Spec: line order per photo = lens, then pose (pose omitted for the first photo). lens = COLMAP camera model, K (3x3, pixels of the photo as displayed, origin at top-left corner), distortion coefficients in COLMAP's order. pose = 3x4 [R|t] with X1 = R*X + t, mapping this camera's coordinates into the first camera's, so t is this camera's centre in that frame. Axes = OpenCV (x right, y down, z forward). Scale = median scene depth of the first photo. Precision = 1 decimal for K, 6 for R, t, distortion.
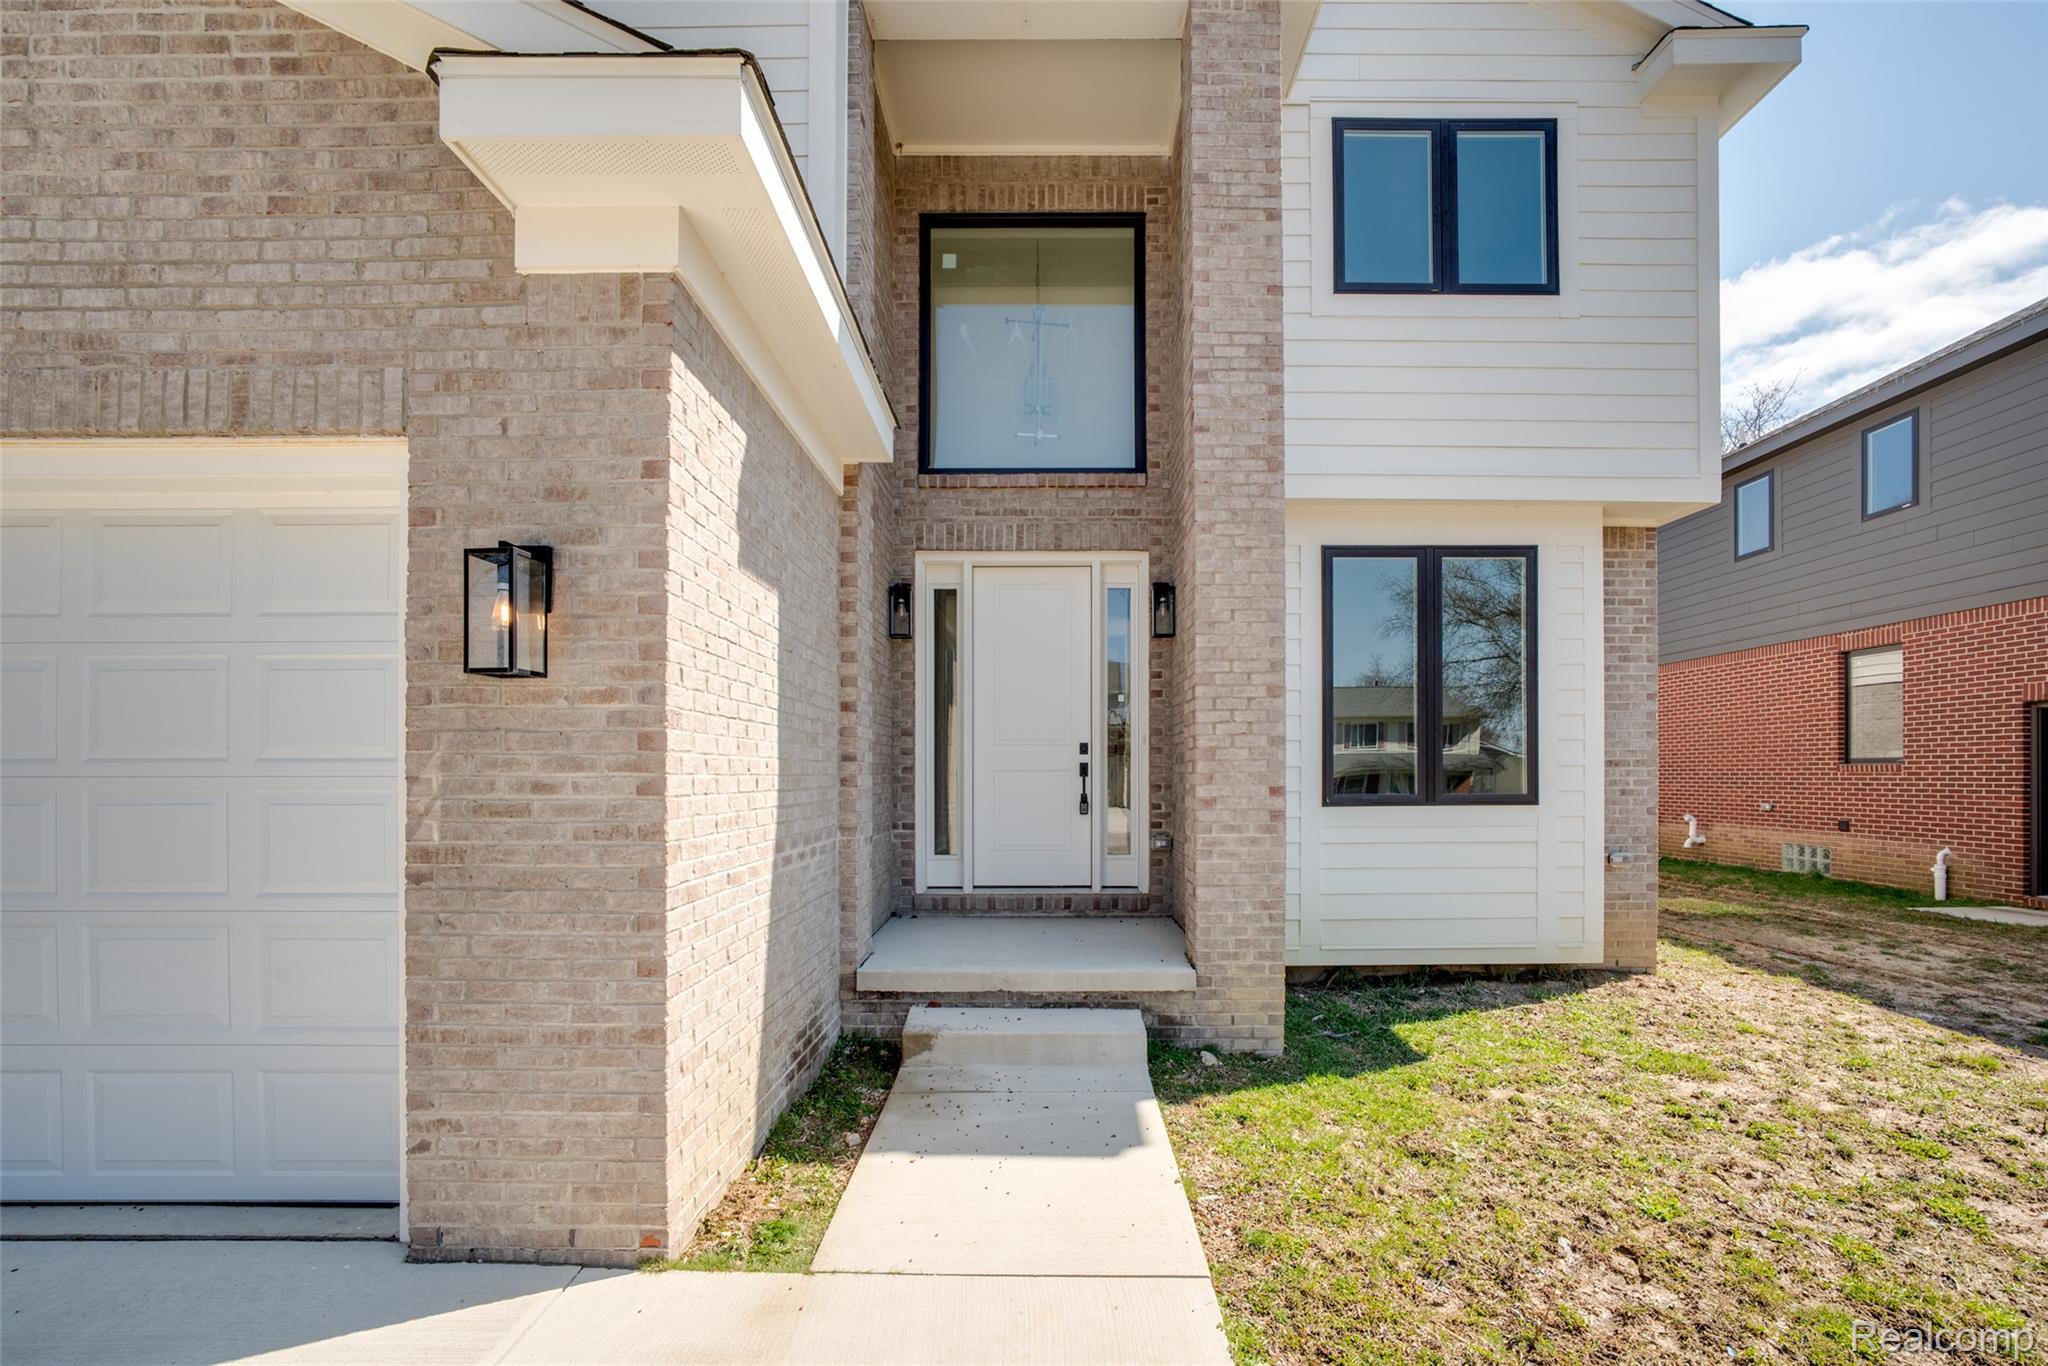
lens RADIAL K [[858.2, 0, 1018.5], [0, 858.2, 693.5], [0, 0, 1]] dist [-0.016540, 0.000331]
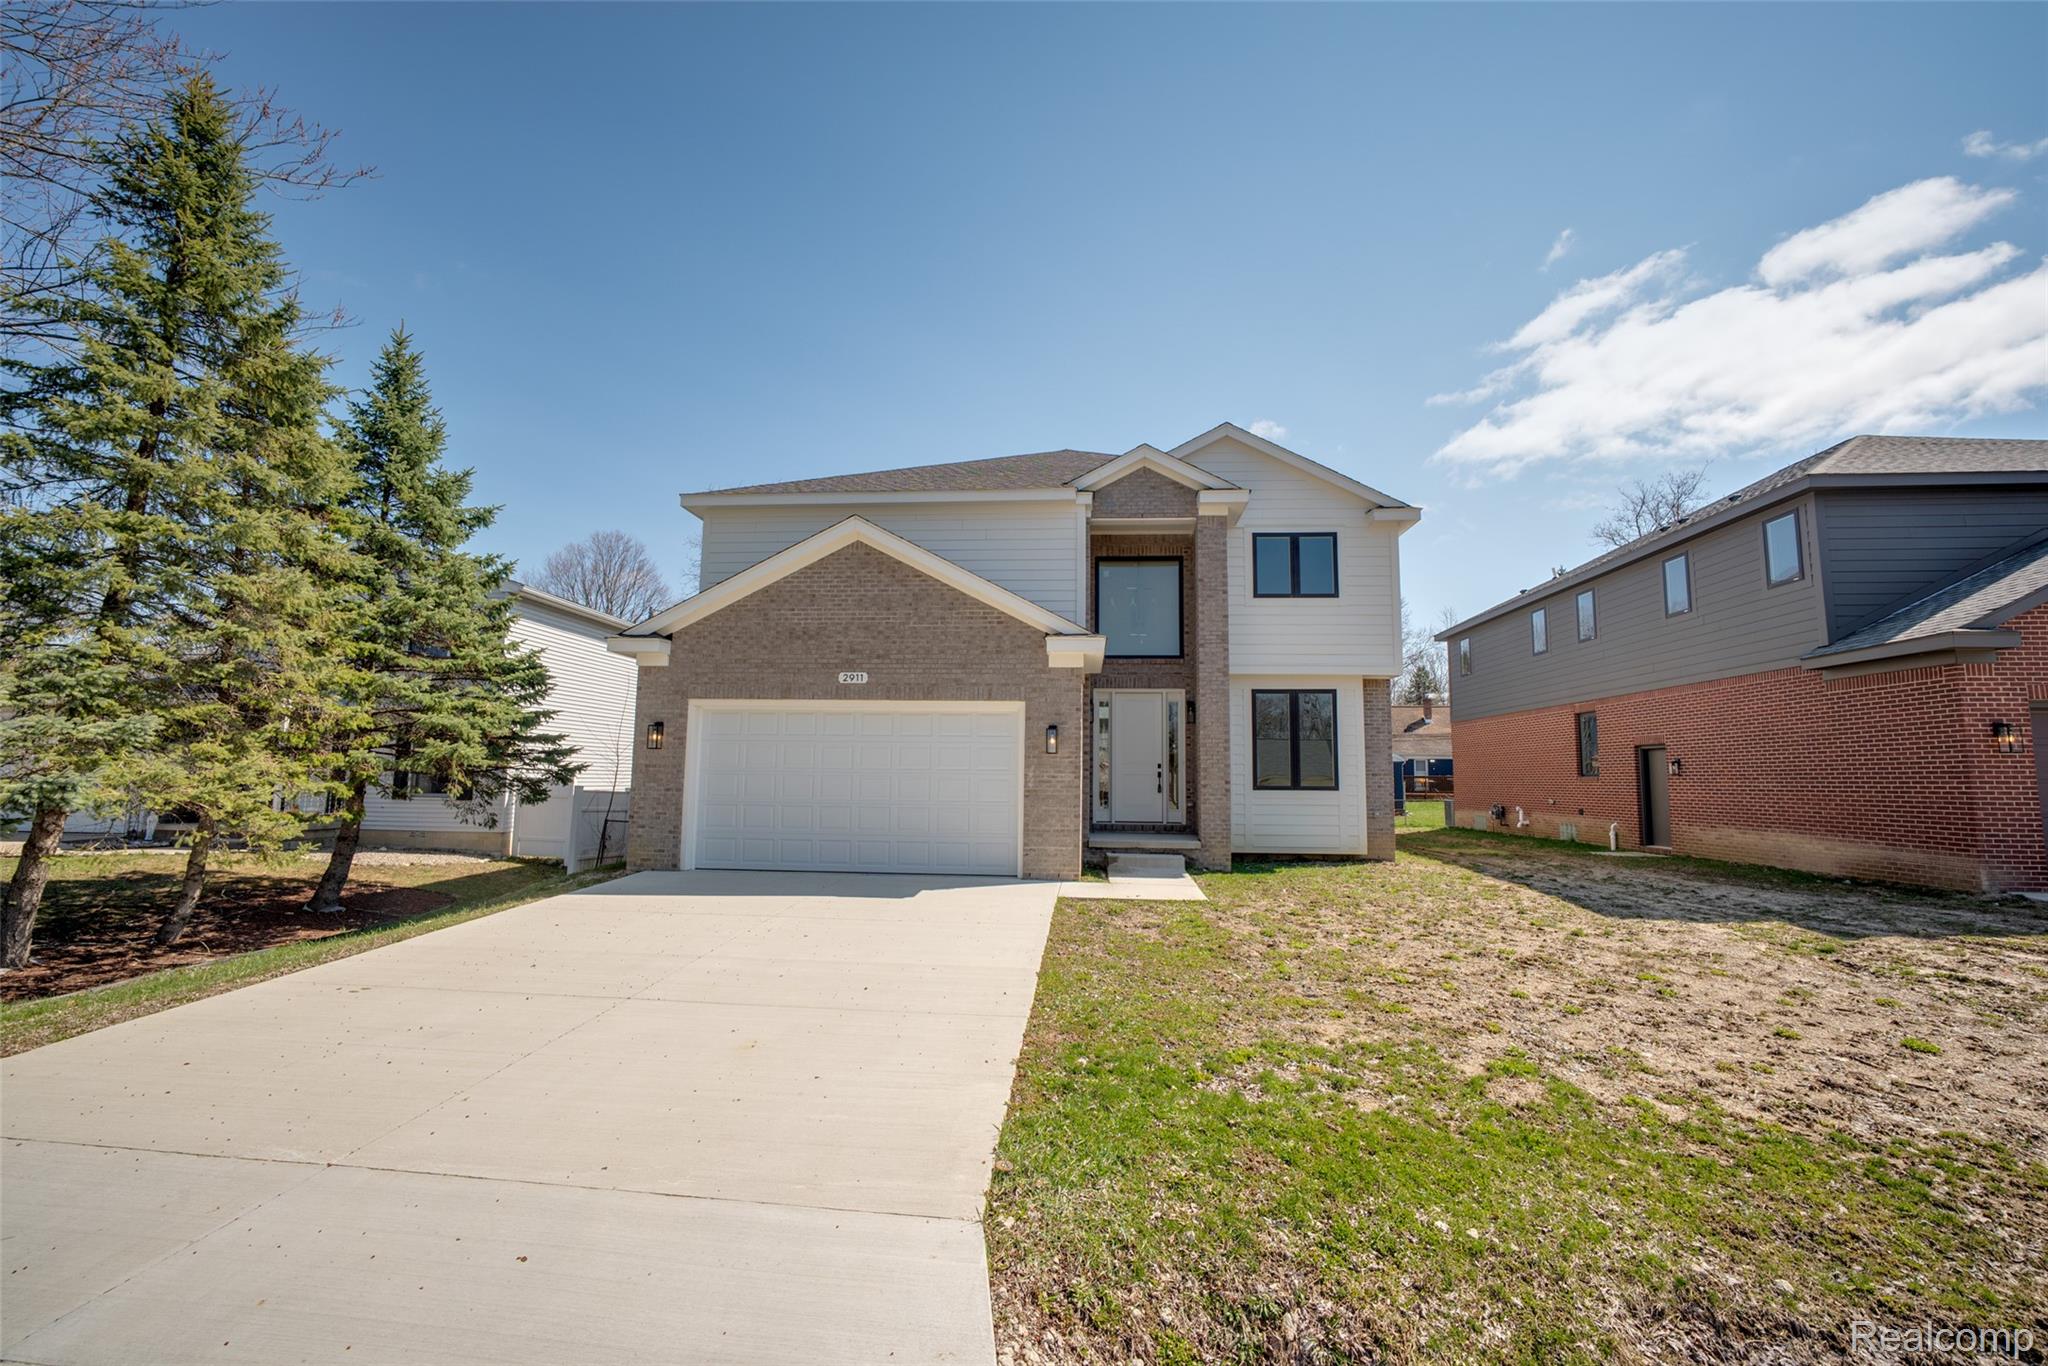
lens RADIAL K [[870.2, 0, 1032.5], [0, 870.2, 632.7], [0, 0, 1]] dist [-0.000912, 0.000074]
pose [[0.999524, 0.005167, -0.030414, -0.237029], [-0.007408, 0.997228, -0.074031, -0.144635], [0.029948, 0.074221, 0.996792, -1.703343]]
